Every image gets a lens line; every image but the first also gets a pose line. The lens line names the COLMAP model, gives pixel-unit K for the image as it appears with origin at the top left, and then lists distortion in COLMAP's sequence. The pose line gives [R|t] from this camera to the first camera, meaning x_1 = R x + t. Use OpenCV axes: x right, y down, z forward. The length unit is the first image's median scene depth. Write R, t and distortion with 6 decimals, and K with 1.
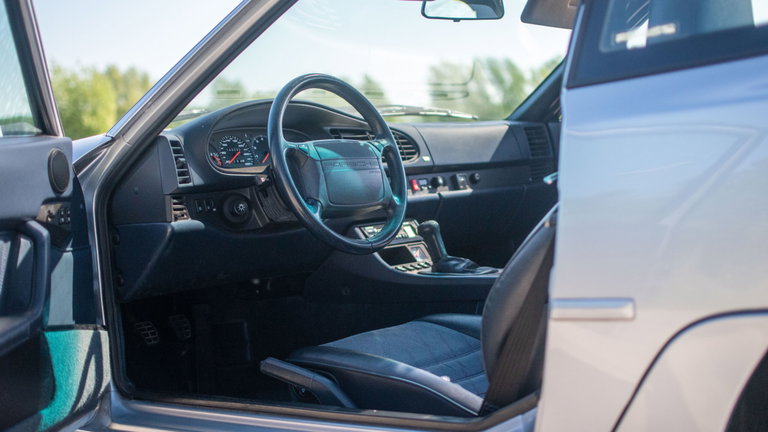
lens RADIAL K [[1145.2, 0, 383.2], [0, 1145.2, 216.3], [0, 0, 1]] dist [-0.136036, 0.000000]
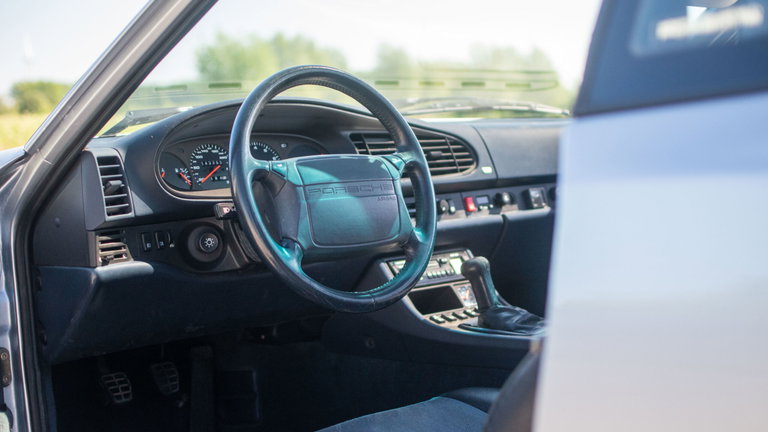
lens RADIAL K [[1145.2, 0, 384.9], [0, 1145.2, 212.1], [0, 0, 1]] dist [-0.136036, 0.000000]
pose [[0.990145, 0.023257, -0.138102, 0.092364], [-0.019902, 0.999474, 0.025624, -0.048422], [0.138626, -0.022623, 0.990086, 0.263644]]
